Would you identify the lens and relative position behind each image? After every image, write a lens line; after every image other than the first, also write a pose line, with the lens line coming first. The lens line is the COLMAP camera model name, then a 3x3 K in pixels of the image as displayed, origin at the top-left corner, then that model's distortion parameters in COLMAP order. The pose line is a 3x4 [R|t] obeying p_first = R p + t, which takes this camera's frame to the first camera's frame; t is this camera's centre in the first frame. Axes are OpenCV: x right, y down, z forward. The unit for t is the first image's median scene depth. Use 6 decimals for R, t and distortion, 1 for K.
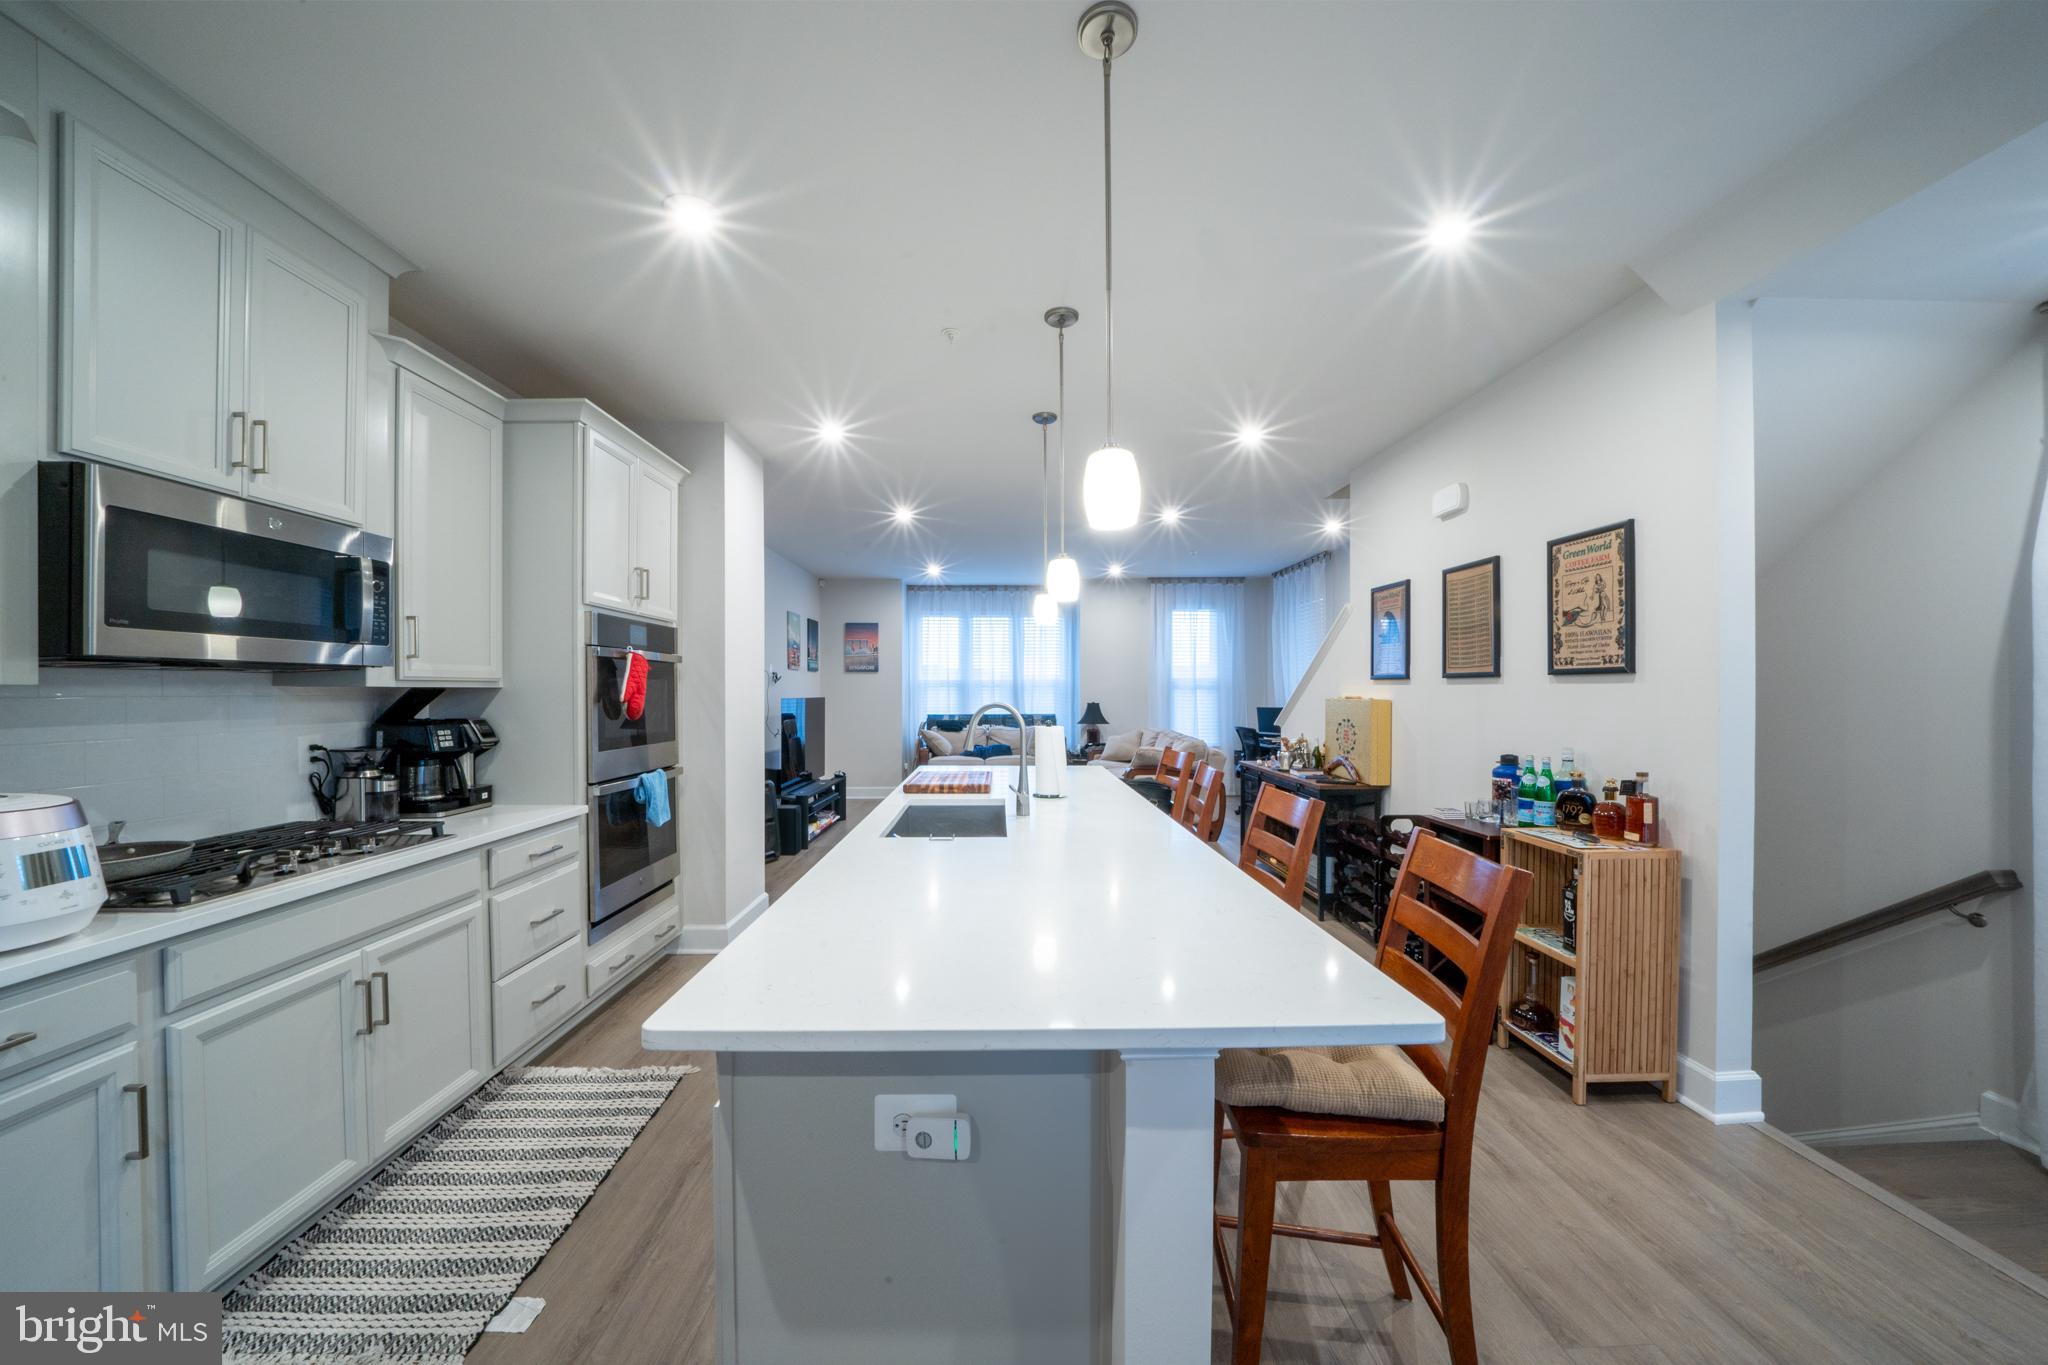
lens RADIAL K [[705.9, 0, 1014.3], [0, 705.9, 695.4], [0, 0, 1]] dist [-0.024626, 0.000182]
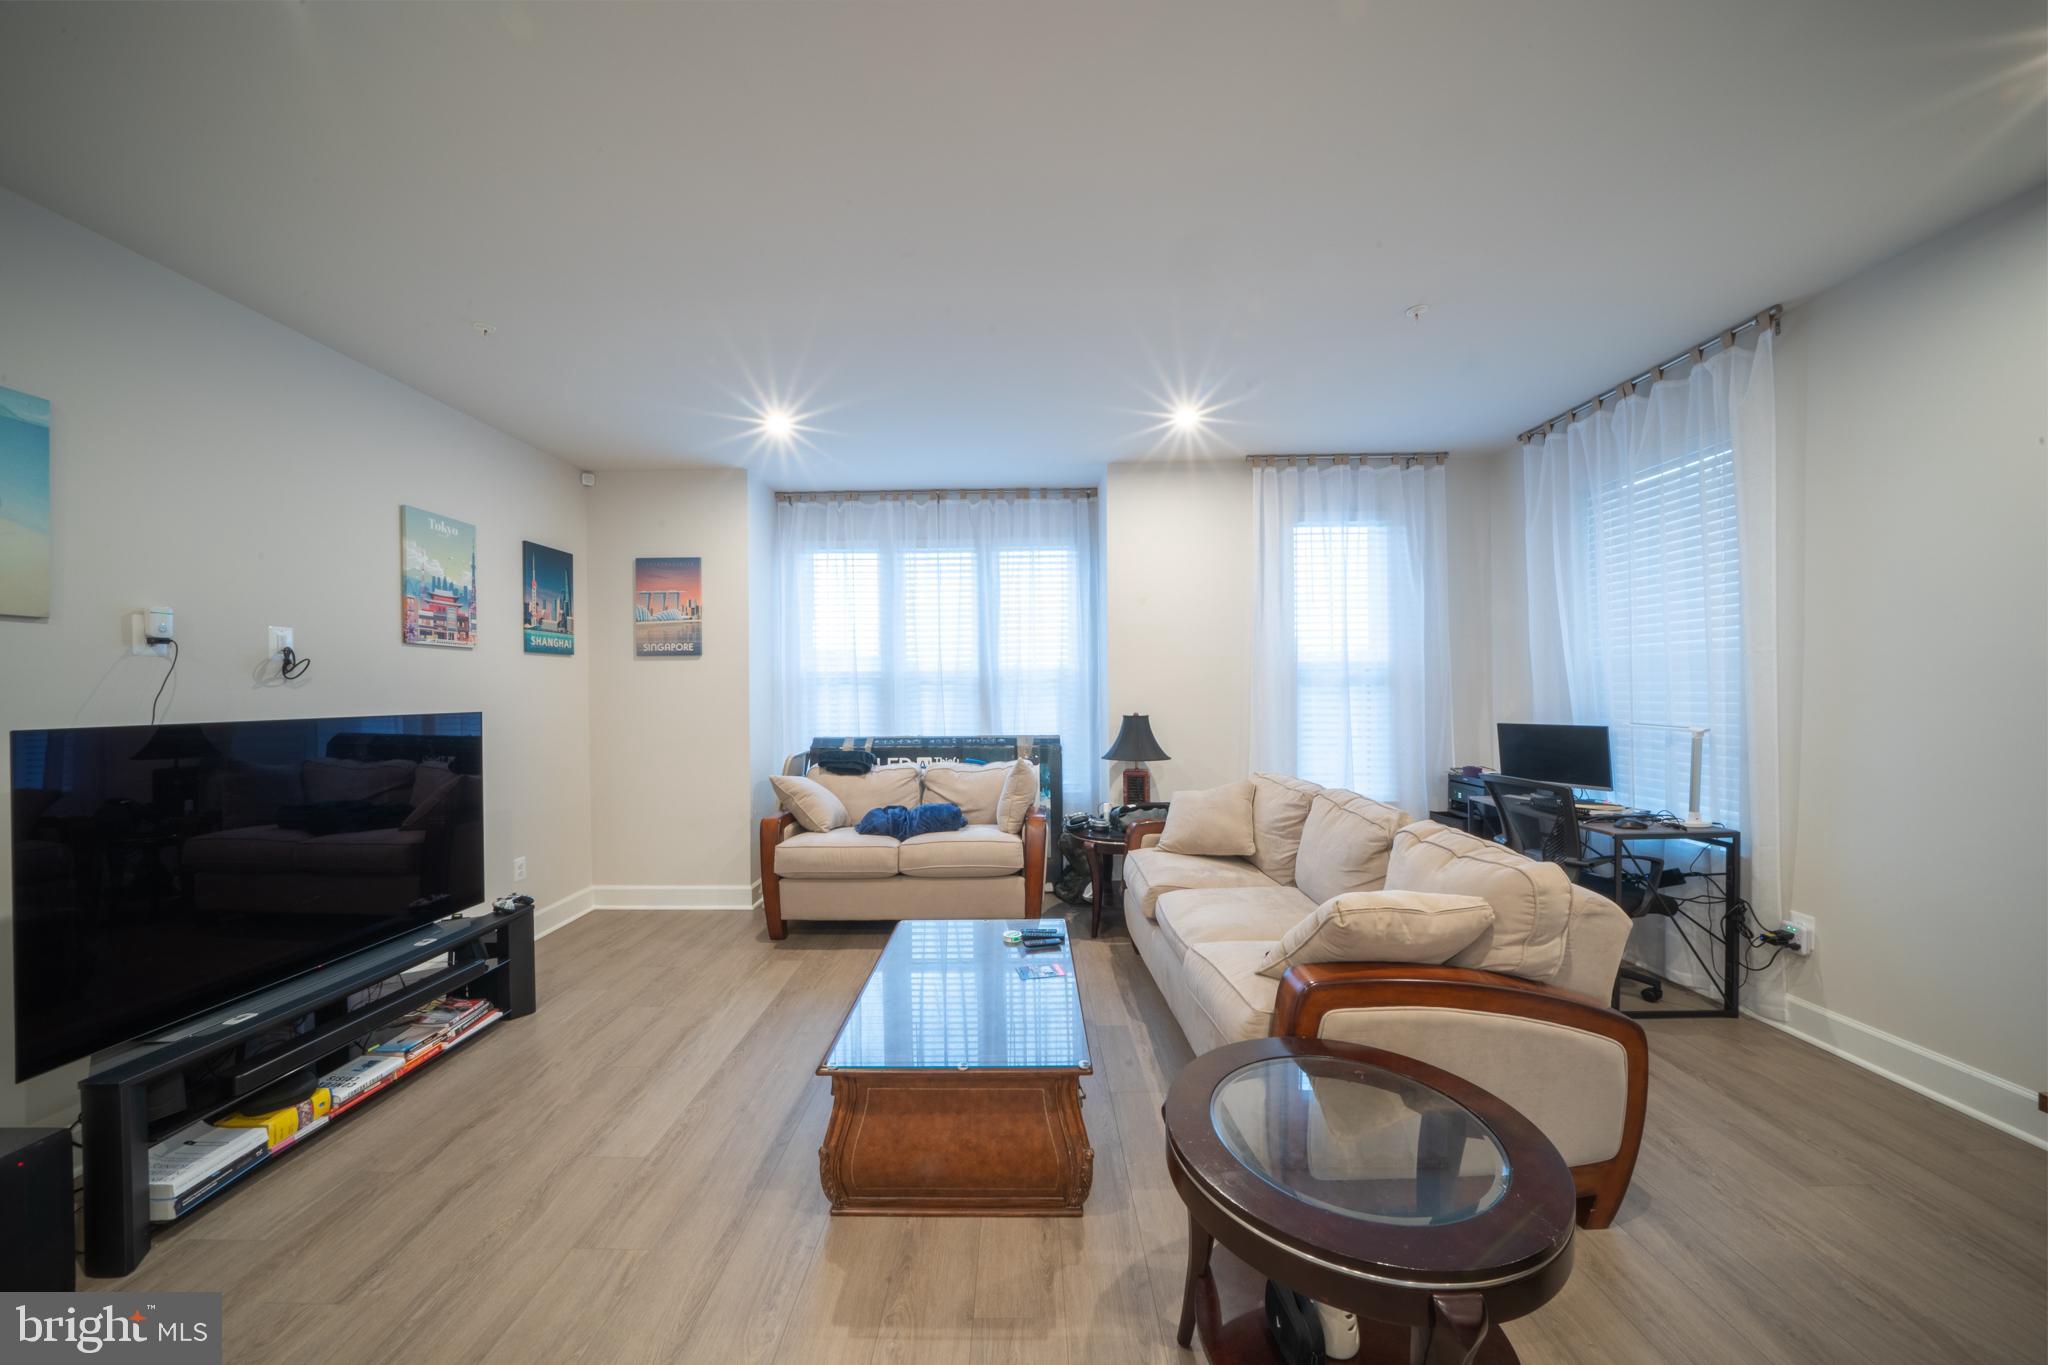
lens RADIAL K [[705.9, 0, 1022.6], [0, 705.9, 686.4], [0, 0, 1]] dist [-0.024626, 0.000182]
pose [[0.999721, -0.008262, -0.022141, 0.121500], [0.008066, 0.999927, -0.008945, -0.014417], [0.022213, 0.008764, 0.999715, 1.381130]]
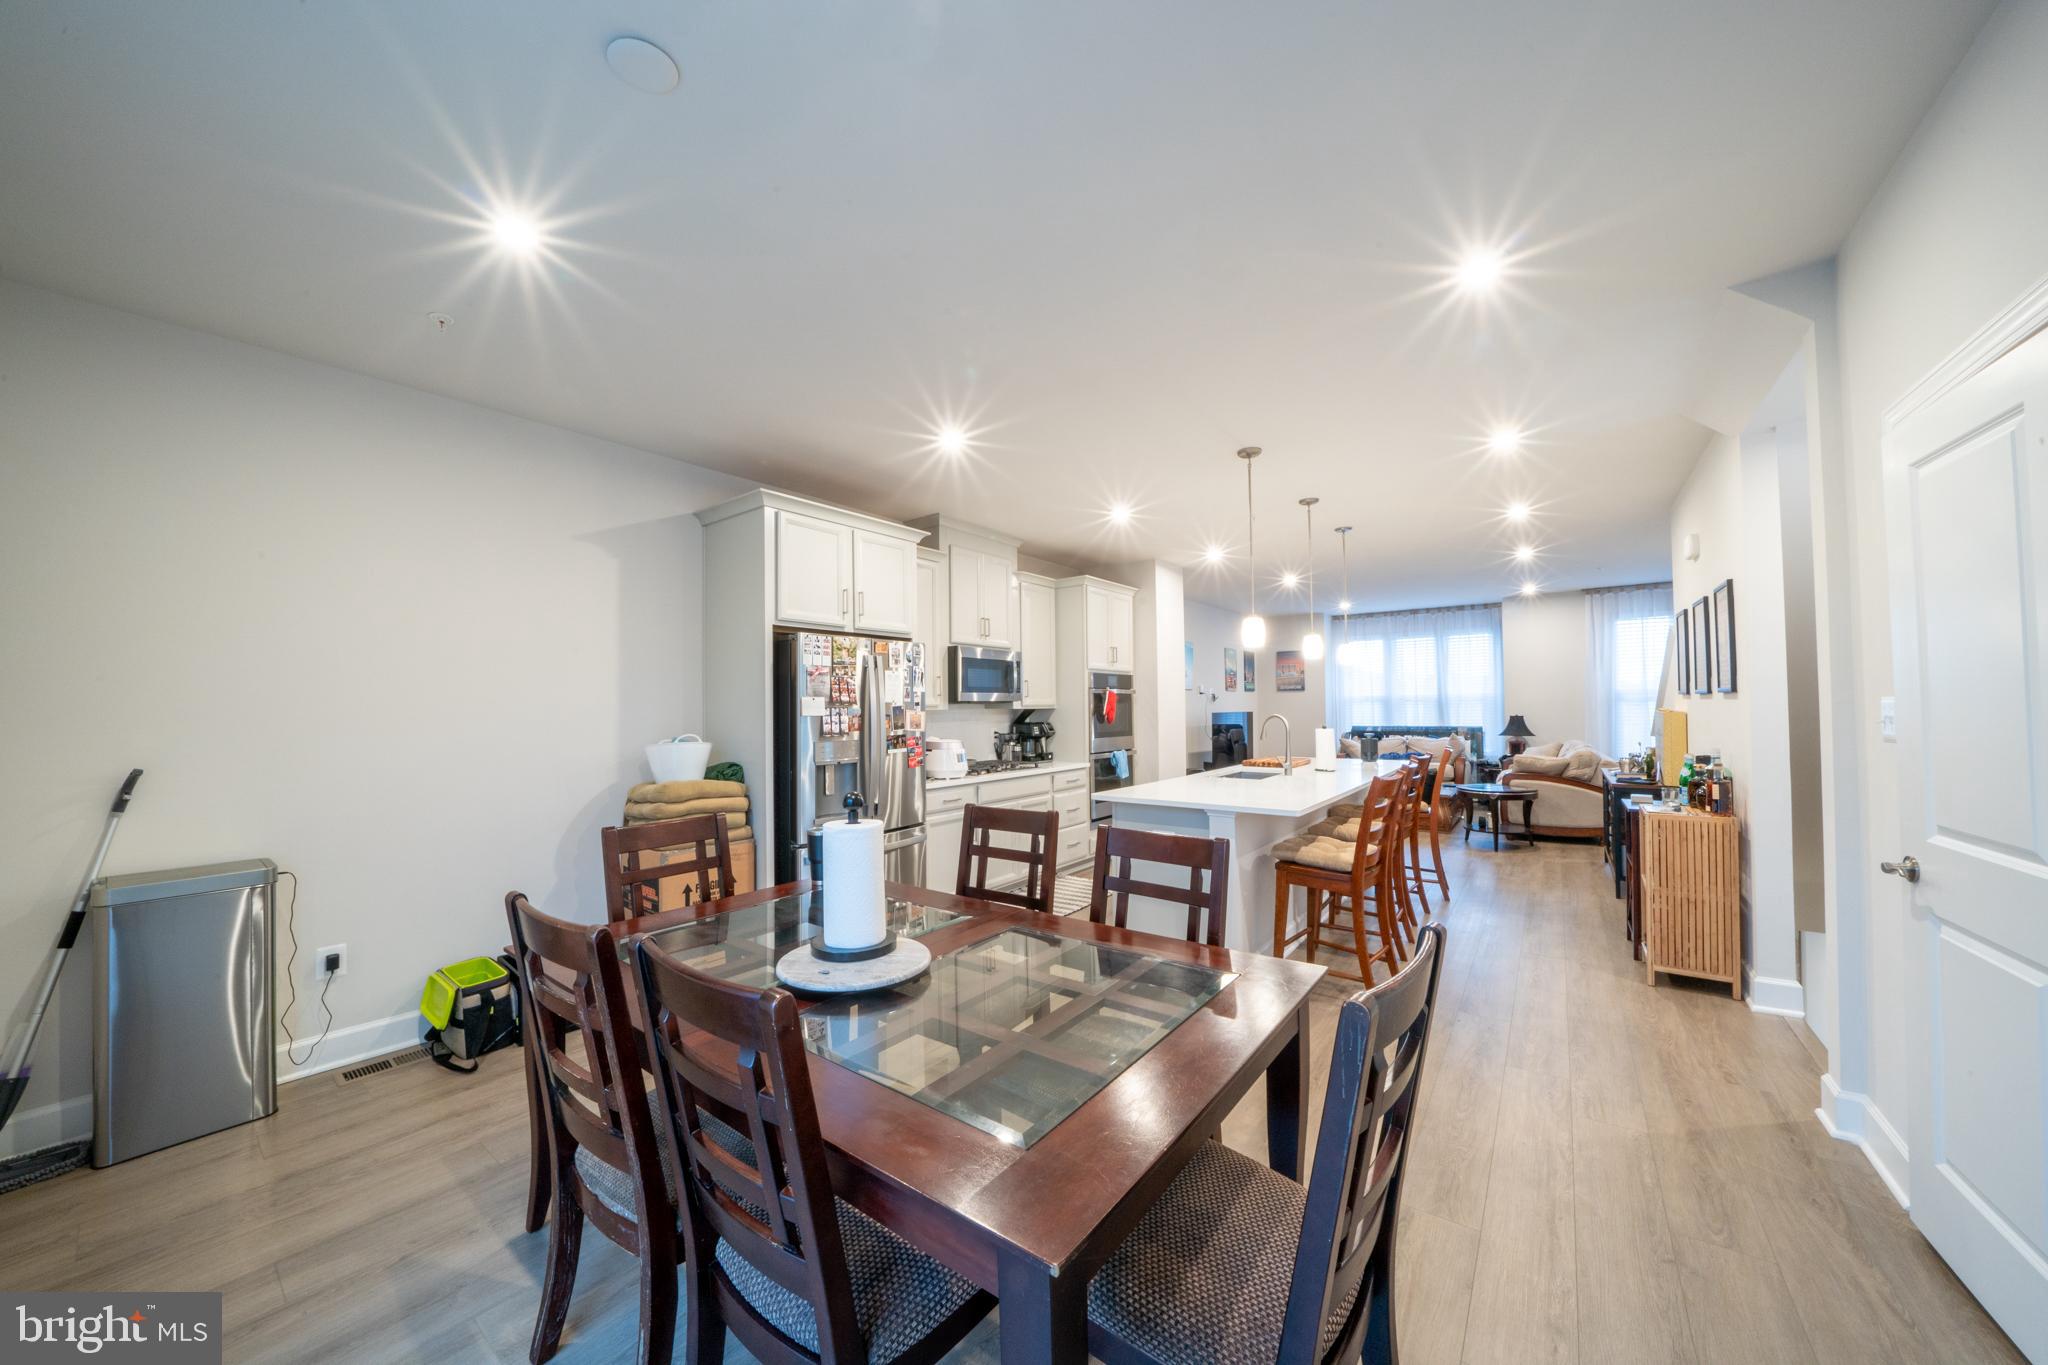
lens RADIAL K [[705.9, 0, 1009.1], [0, 705.9, 698.3], [0, 0, 1]] dist [-0.024626, 0.000182]
pose [[0.774538, -0.015865, -0.632329, 0.484171], [0.006007, 0.999825, -0.017726, -0.003834], [0.632499, 0.009931, 0.774497, -0.709333]]
